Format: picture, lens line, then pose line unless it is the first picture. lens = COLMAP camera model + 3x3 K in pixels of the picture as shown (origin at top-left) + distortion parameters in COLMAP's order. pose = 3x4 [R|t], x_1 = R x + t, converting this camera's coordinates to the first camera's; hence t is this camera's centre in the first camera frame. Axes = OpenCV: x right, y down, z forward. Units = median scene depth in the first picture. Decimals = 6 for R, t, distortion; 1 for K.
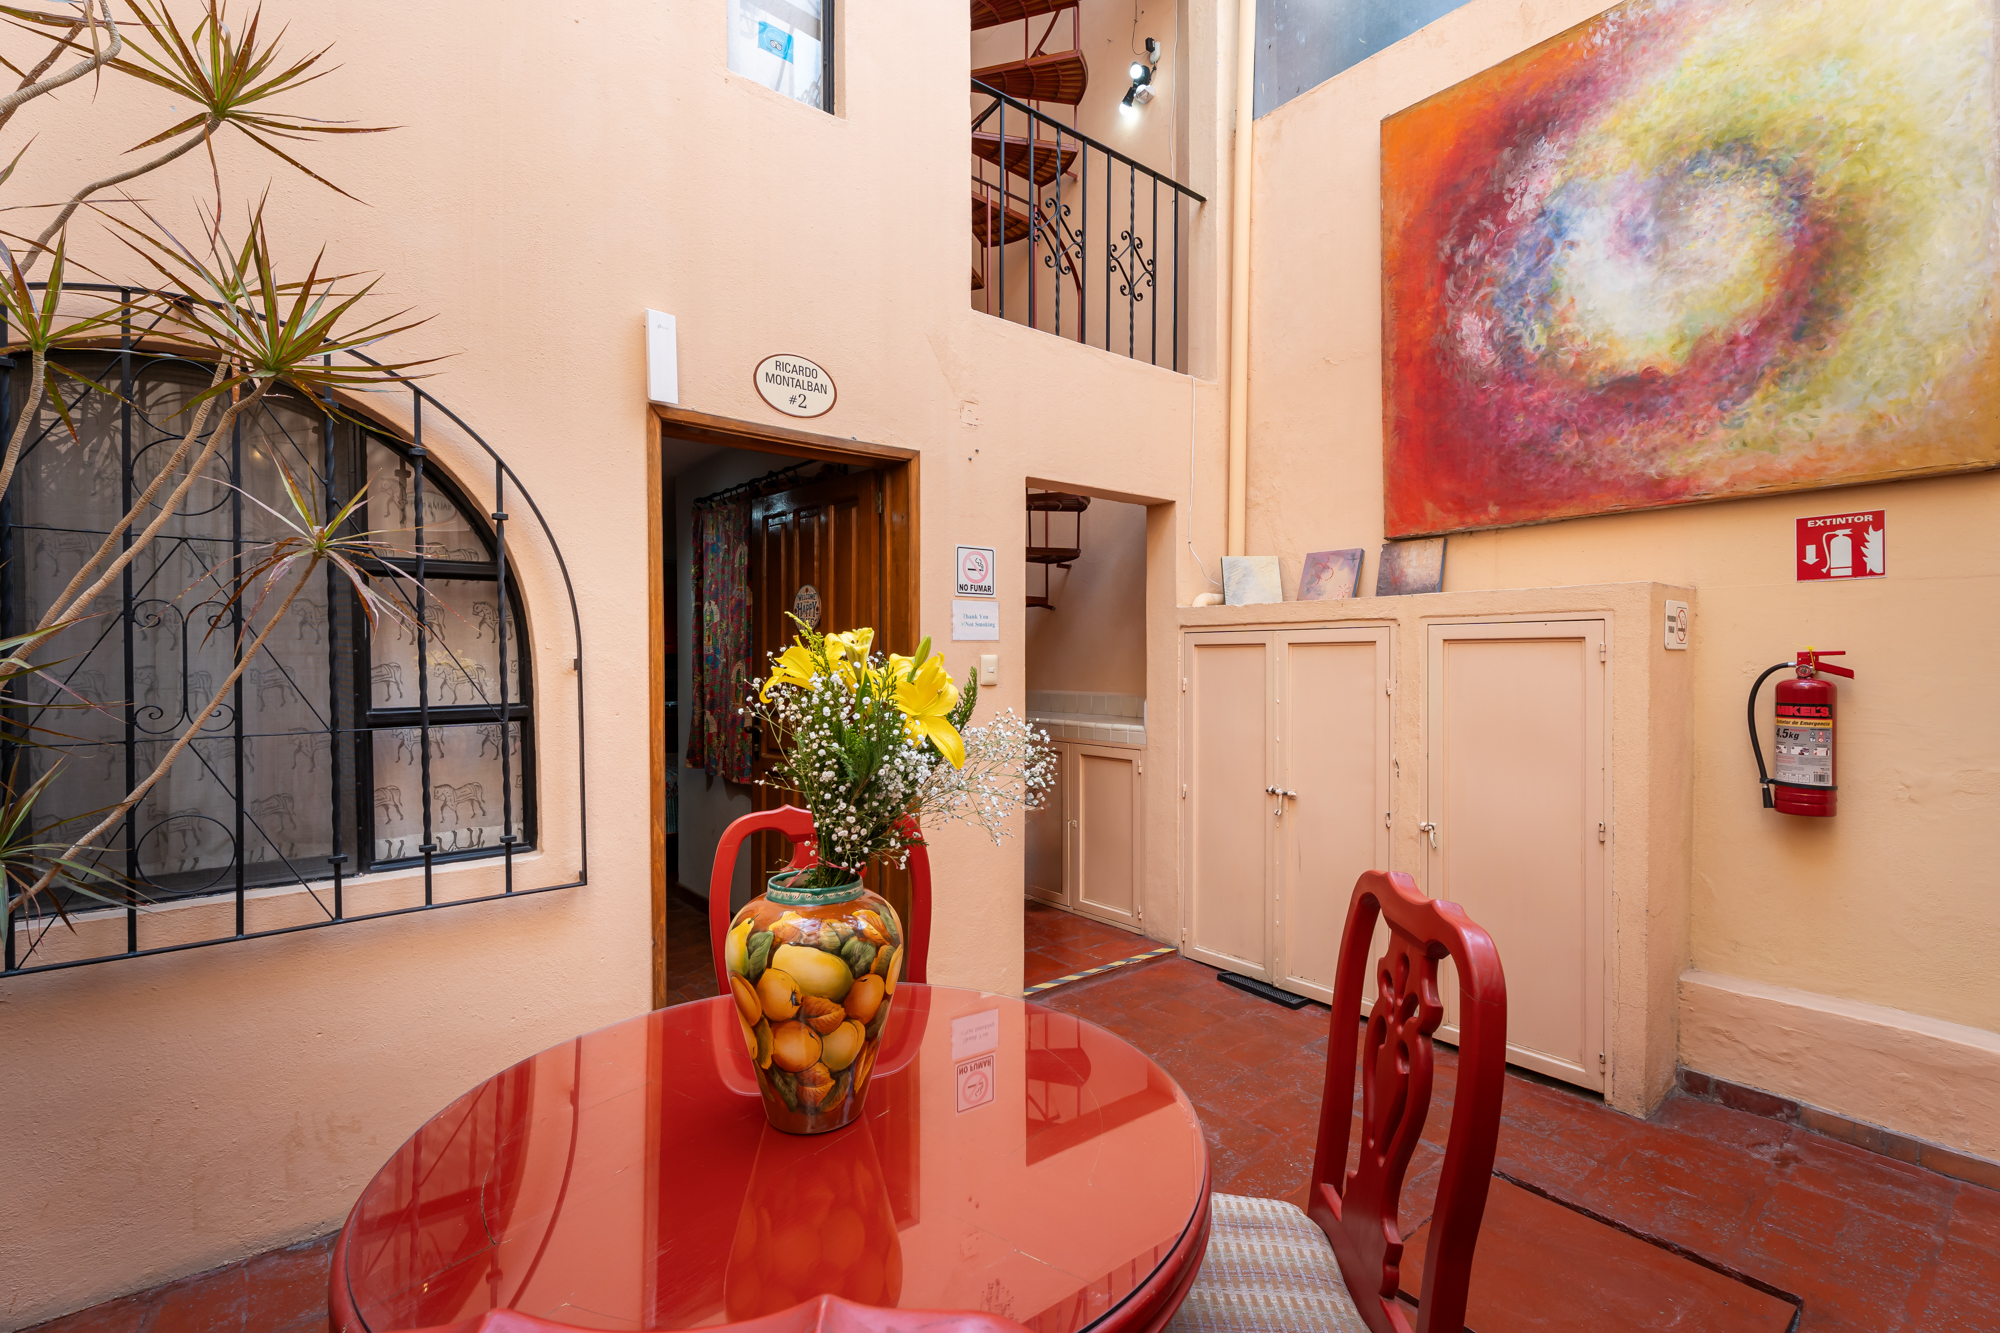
lens RADIAL K [[888.4, 0, 1011.0], [0, 888.4, 669.8], [0, 0, 1]] dist [0.000265, 0.000298]
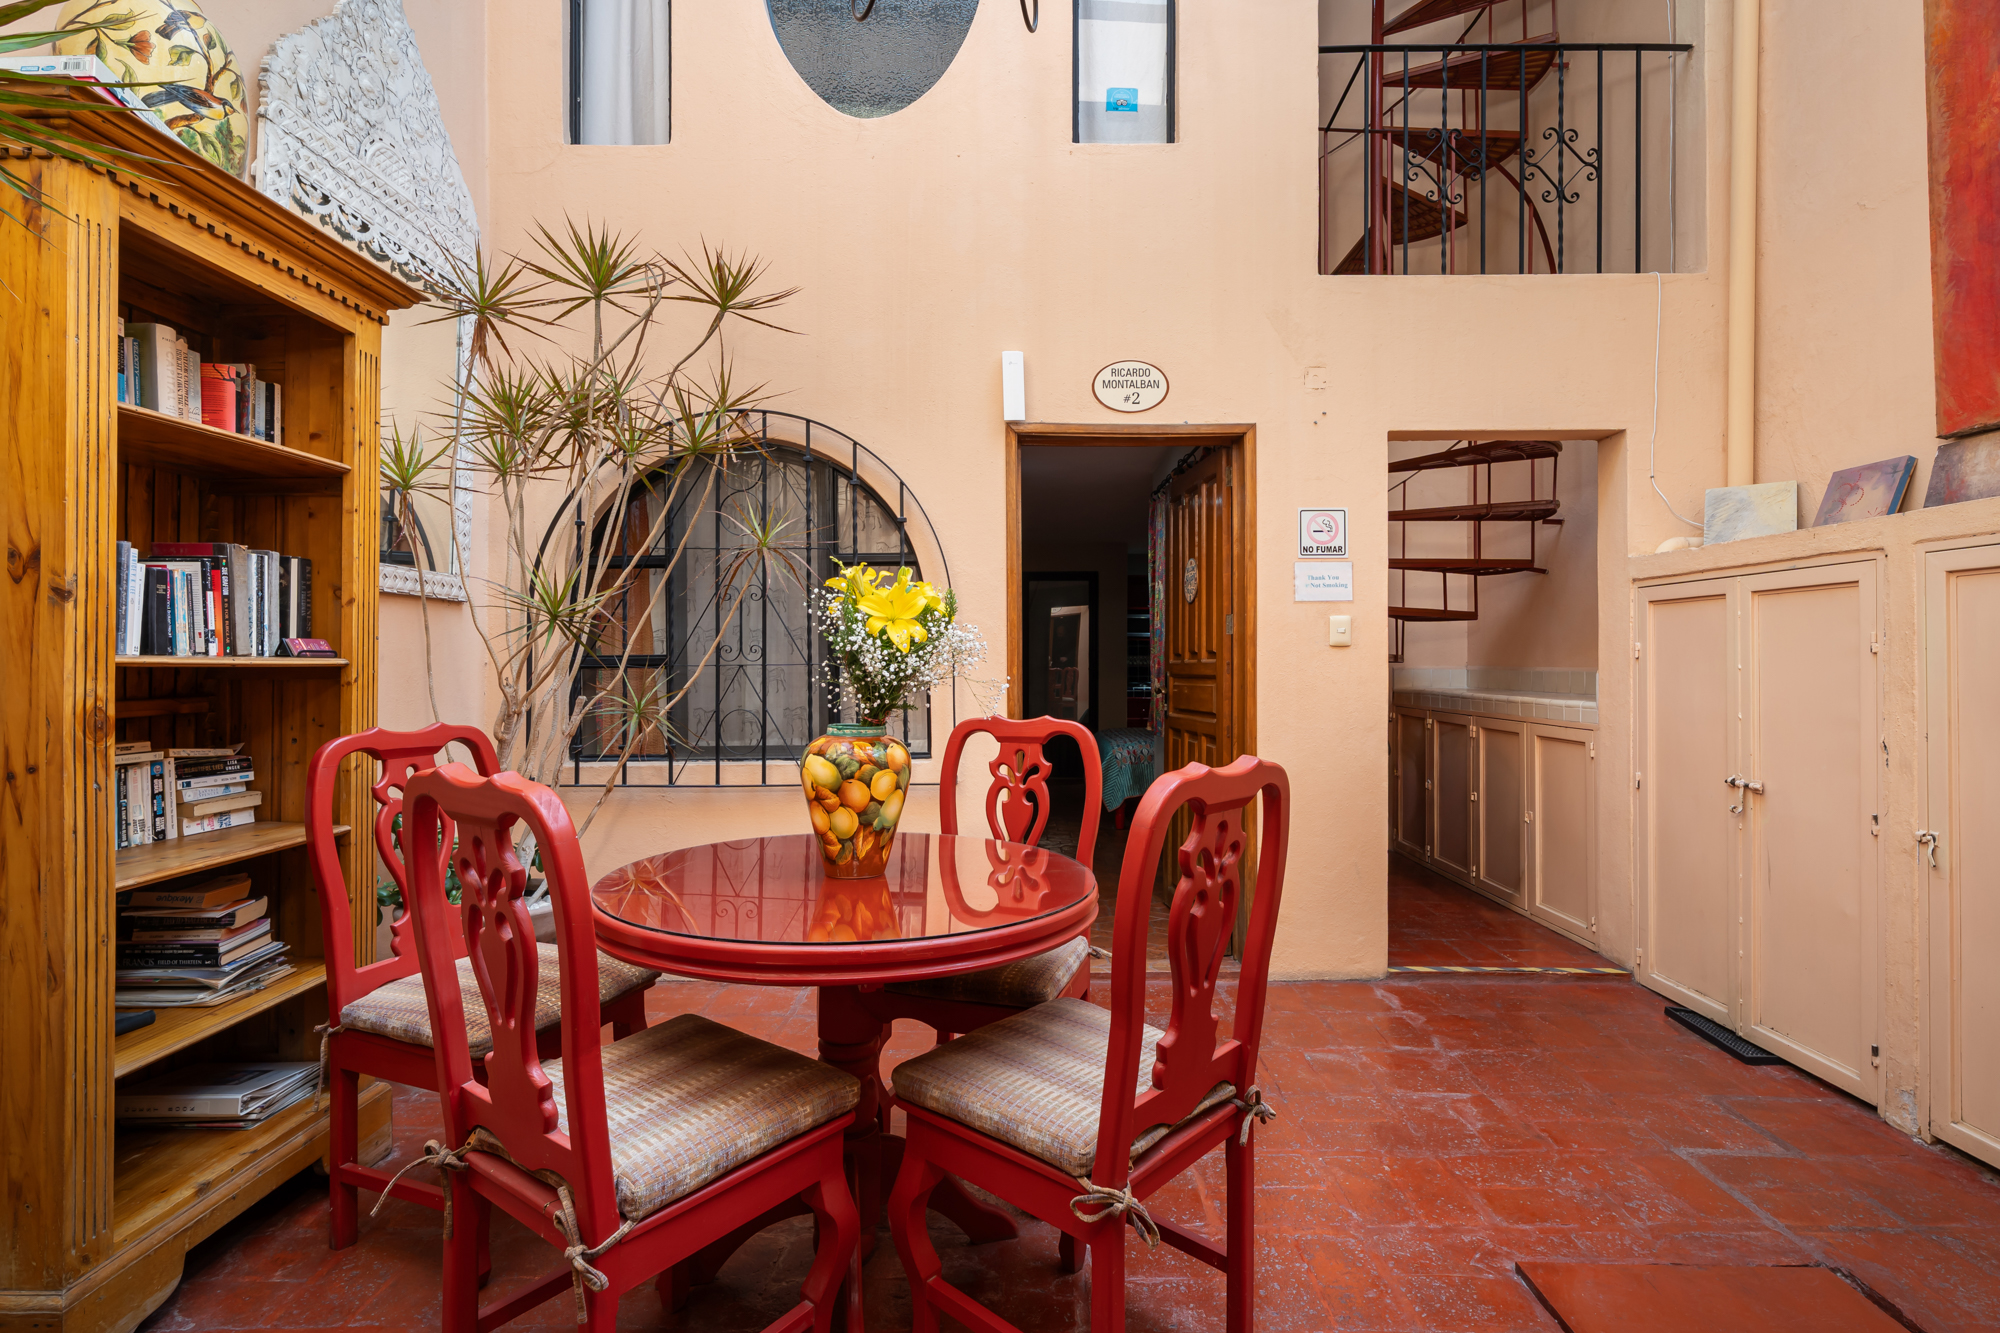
lens RADIAL K [[939.0, 0, 1023.6], [0, 939.0, 658.8], [0, 0, 1]] dist [0.000264, -0.000696]
pose [[0.776673, -0.001718, -0.629901, 0.332757], [-0.006688, 0.999917, -0.010973, 0.041763], [0.629868, 0.012735, 0.776598, -0.034440]]
